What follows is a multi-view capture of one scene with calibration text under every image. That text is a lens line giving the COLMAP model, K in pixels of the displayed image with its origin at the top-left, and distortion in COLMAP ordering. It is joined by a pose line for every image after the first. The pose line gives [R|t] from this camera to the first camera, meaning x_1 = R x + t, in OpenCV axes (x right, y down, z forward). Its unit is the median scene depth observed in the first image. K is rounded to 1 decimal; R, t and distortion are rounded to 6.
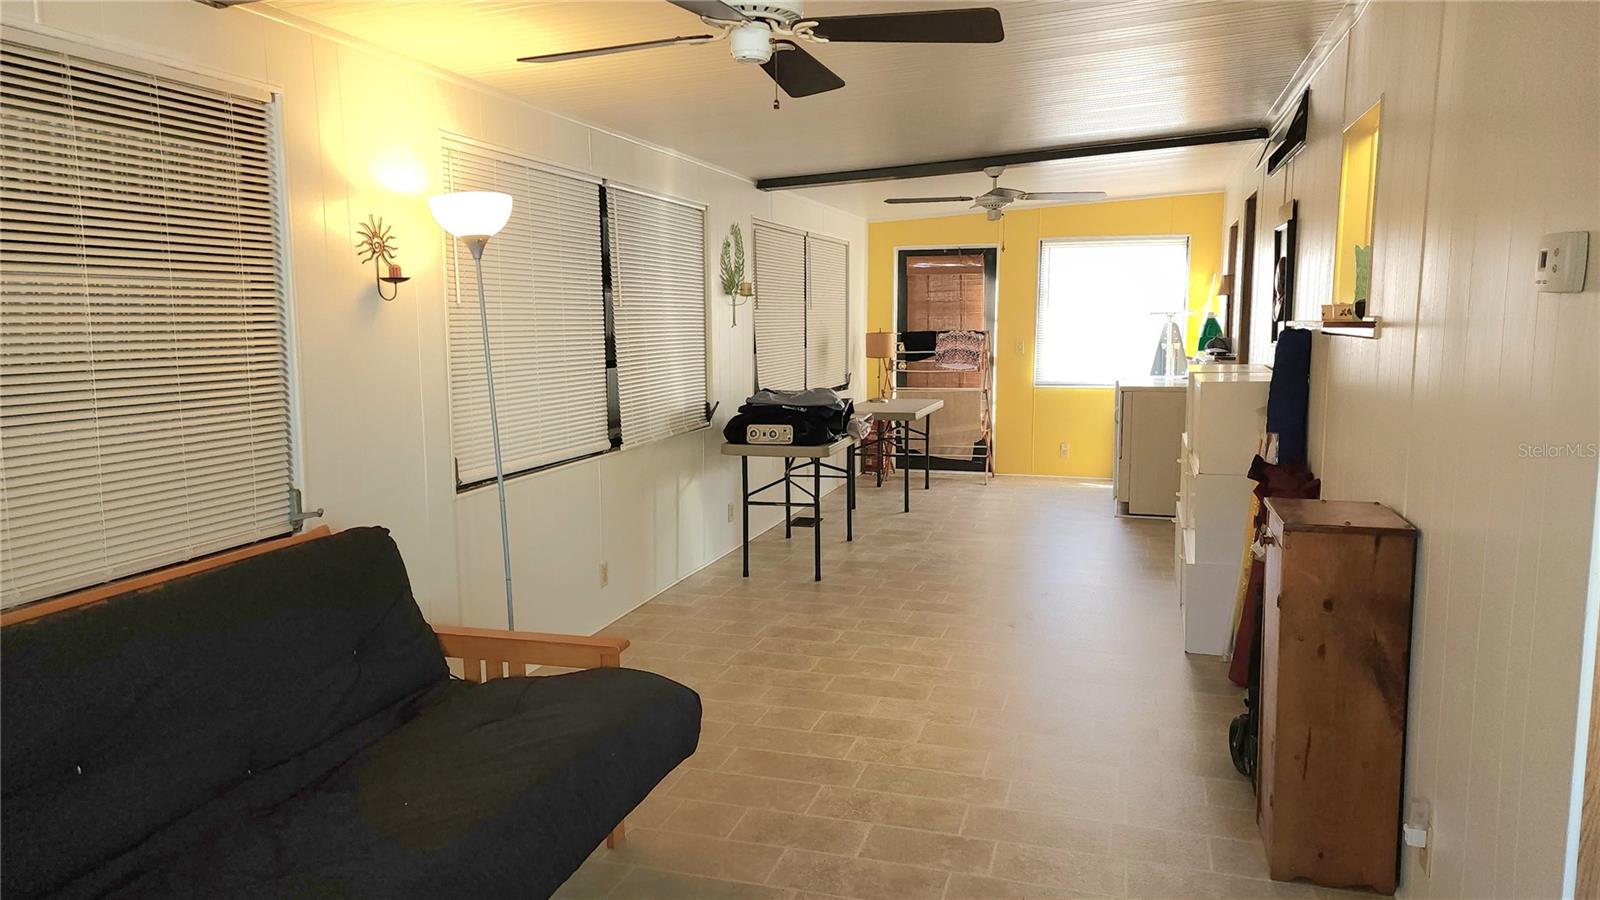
lens RADIAL K [[1074.8, 0, 820.2], [0, 1074.8, 463.2], [0, 0, 1]] dist [0.033353, -0.000366]
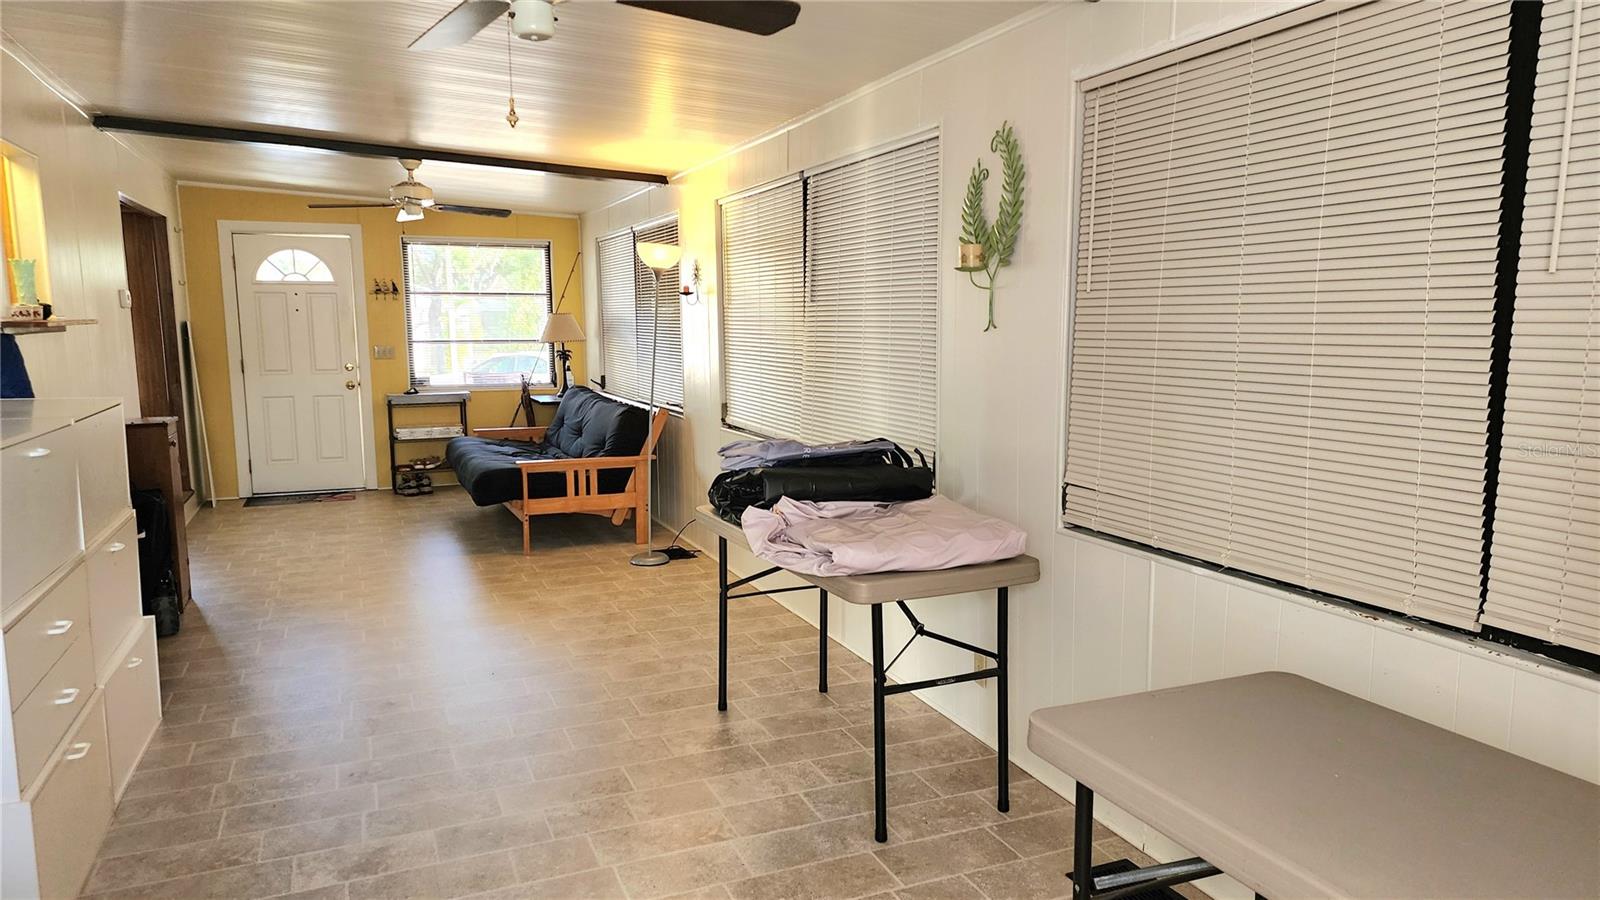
lens RADIAL K [[1074.8, 0, 820.2], [0, 1074.8, 463.2], [0, 0, 1]] dist [0.033353, -0.000366]
pose [[-0.769228, 0.095738, -0.631762, 0.357242], [-0.081831, 0.965810, 0.245997, -0.205360], [0.633713, 0.240926, -0.735094, 1.487115]]
